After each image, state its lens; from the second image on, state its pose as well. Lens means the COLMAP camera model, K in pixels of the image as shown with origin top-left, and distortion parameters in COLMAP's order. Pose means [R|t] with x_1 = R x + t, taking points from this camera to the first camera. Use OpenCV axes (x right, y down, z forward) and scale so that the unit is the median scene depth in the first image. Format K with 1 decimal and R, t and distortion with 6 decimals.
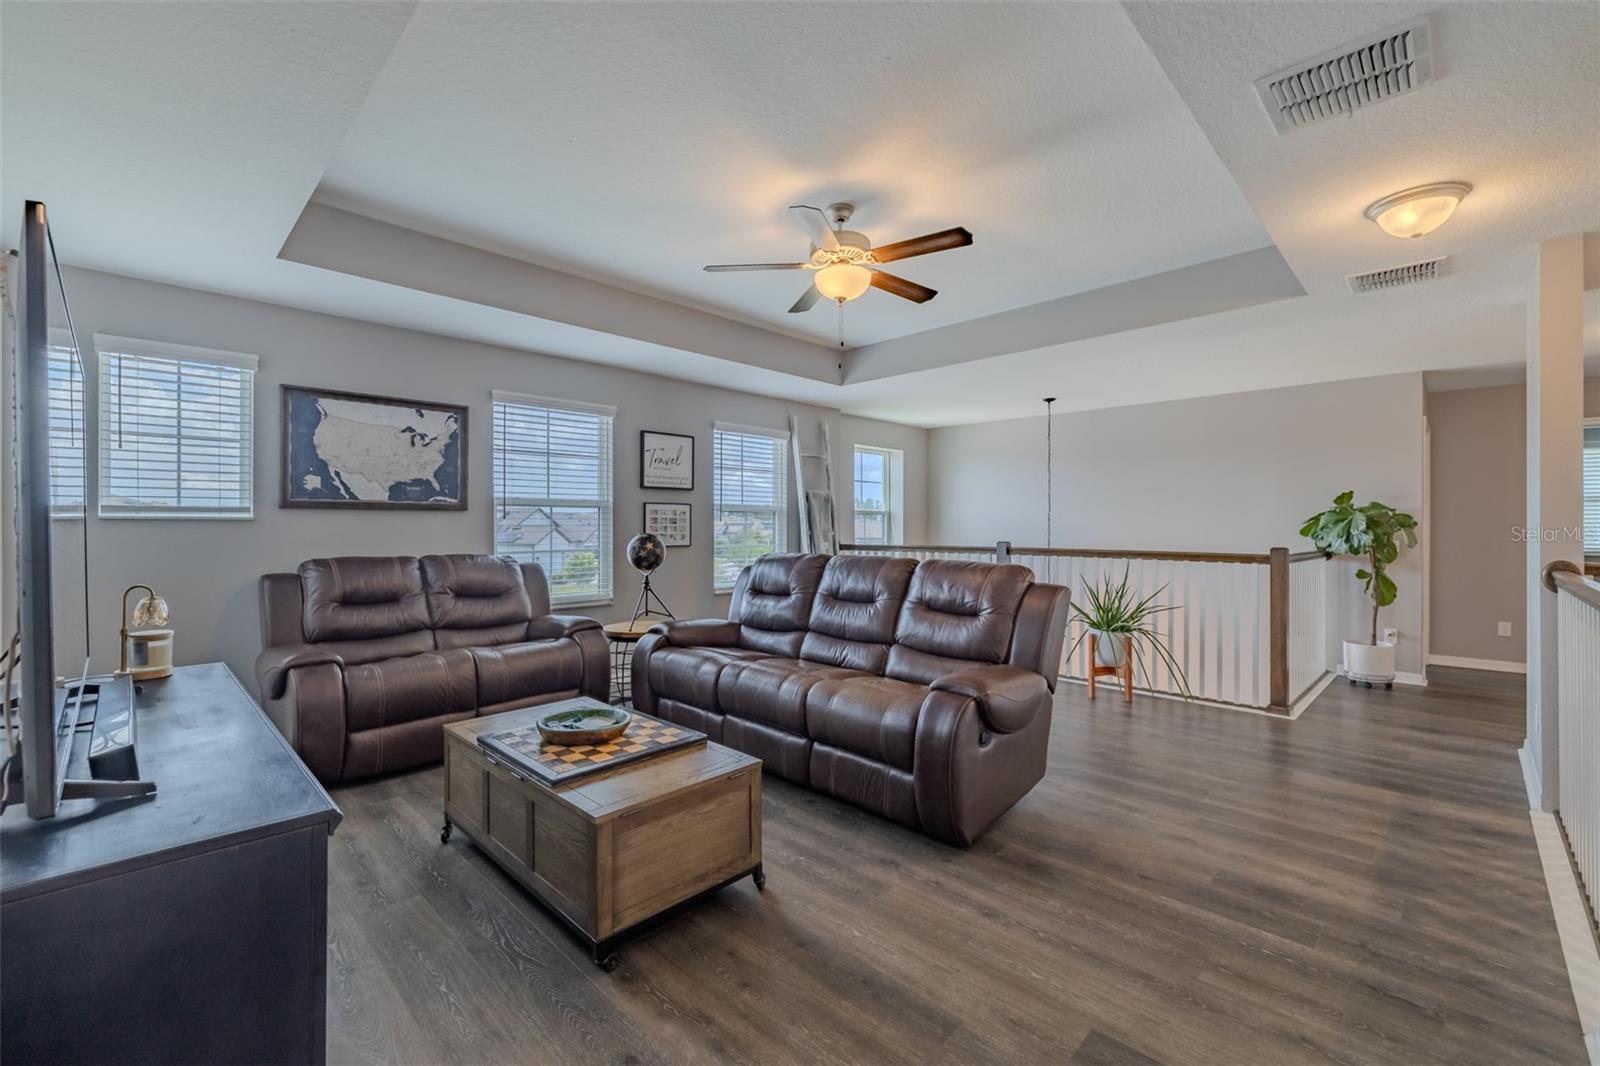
lens RADIAL K [[690.2, 0, 804.7], [0, 690.2, 529.0], [0, 0, 1]] dist [0.001548, 0.000028]
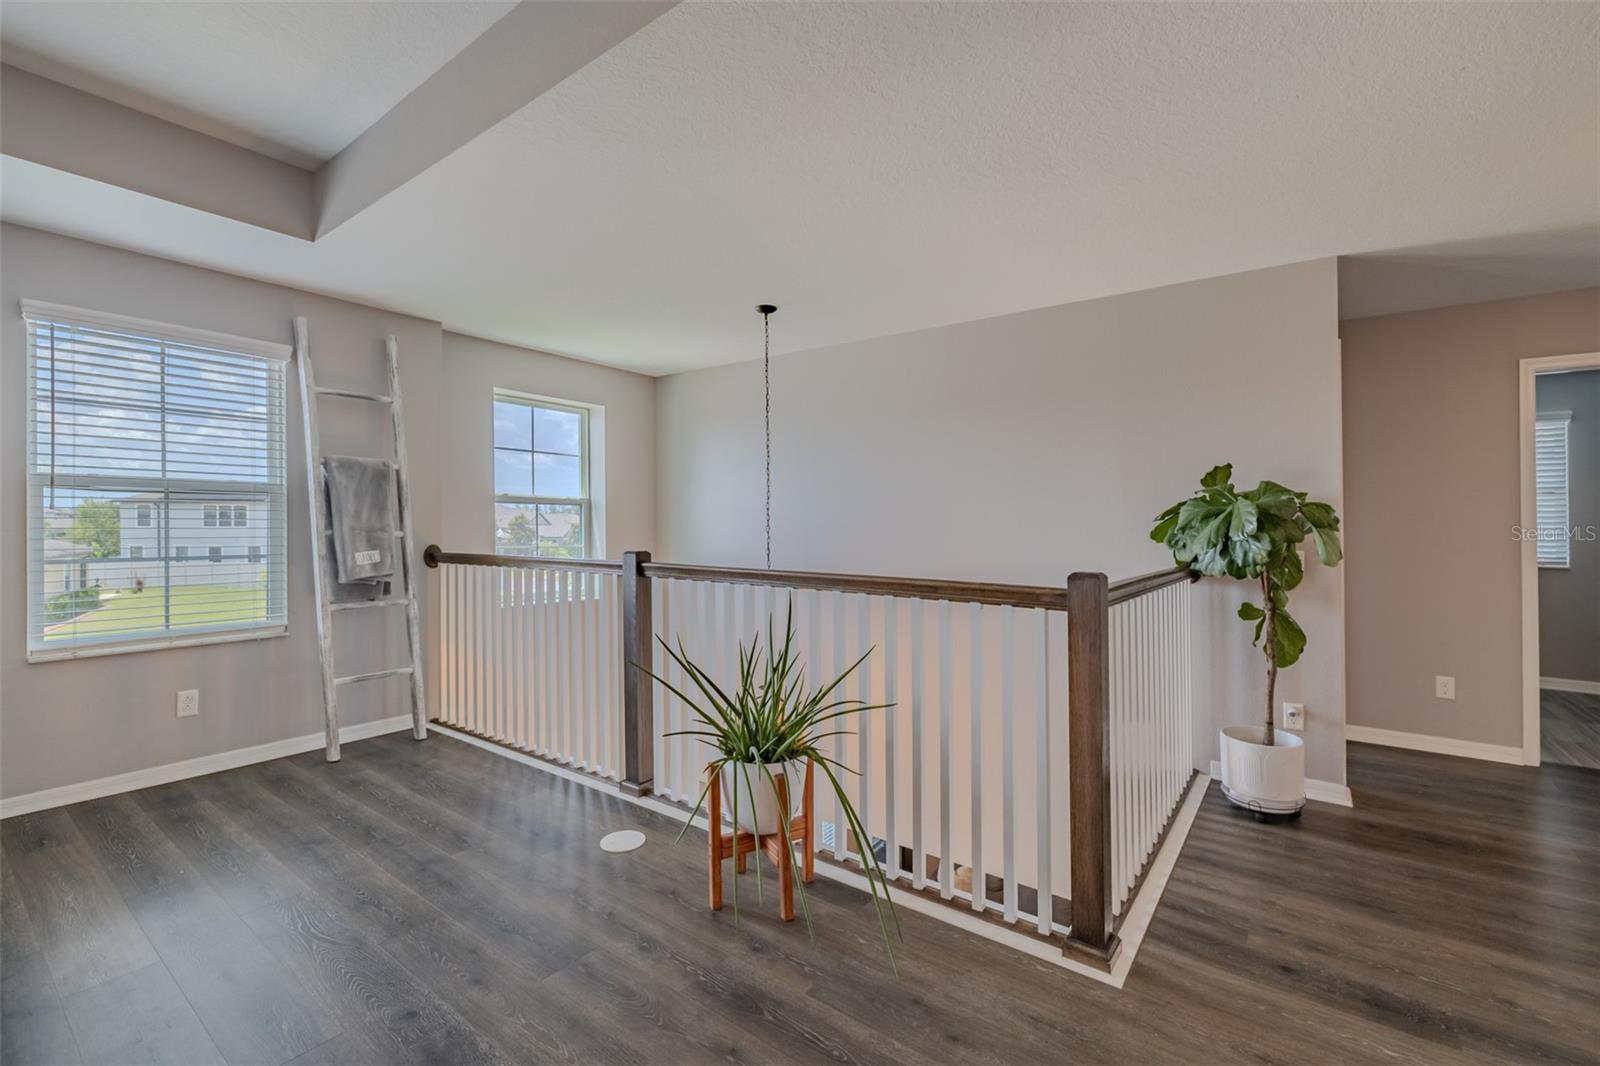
lens RADIAL K [[690.2, 0, 832.6], [0, 690.2, 505.0], [0, 0, 1]] dist [0.001548, 0.000028]
pose [[0.987865, 0.009243, 0.155038, 0.410373], [-0.004333, 0.999479, -0.031980, -0.001317], [-0.155253, 0.030920, 0.987391, 0.528292]]
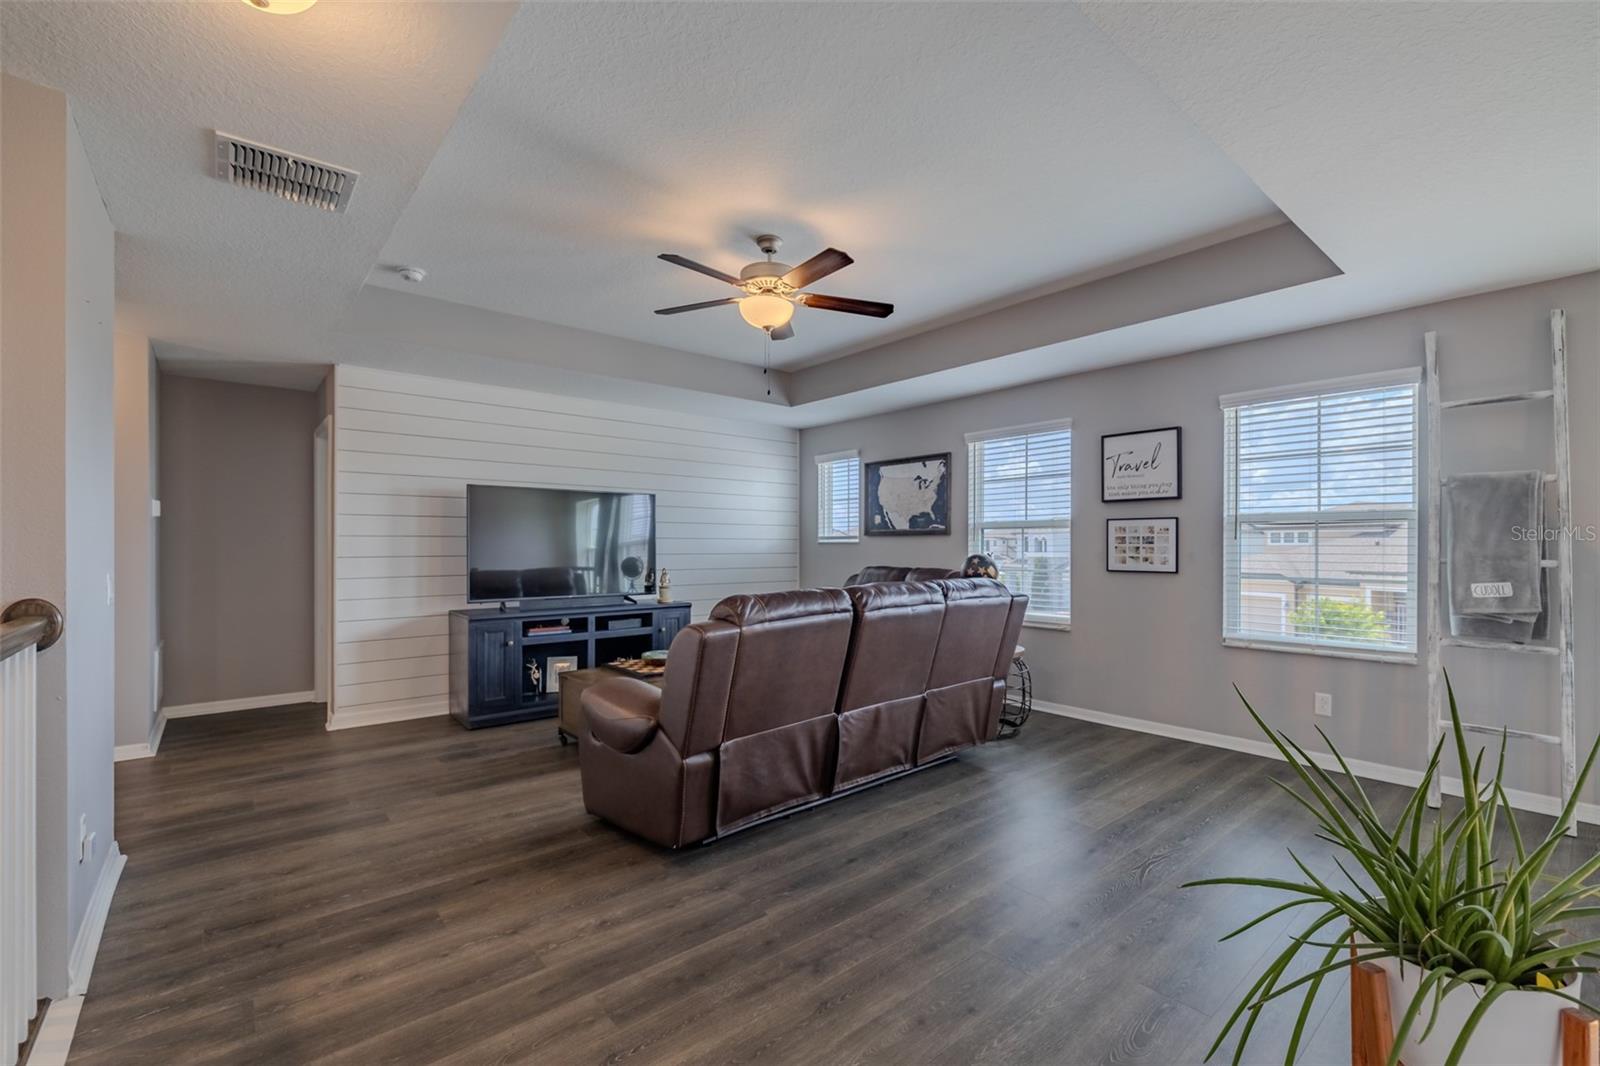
lens RADIAL K [[690.2, 0, 794.2], [0, 690.2, 544.6], [0, 0, 1]] dist [0.001548, 0.000028]
pose [[-0.112282, -0.004050, -0.993668, 0.718630], [-0.006475, 0.999973, -0.003345, -0.001713], [0.993655, 0.006059, -0.112305, 0.770158]]
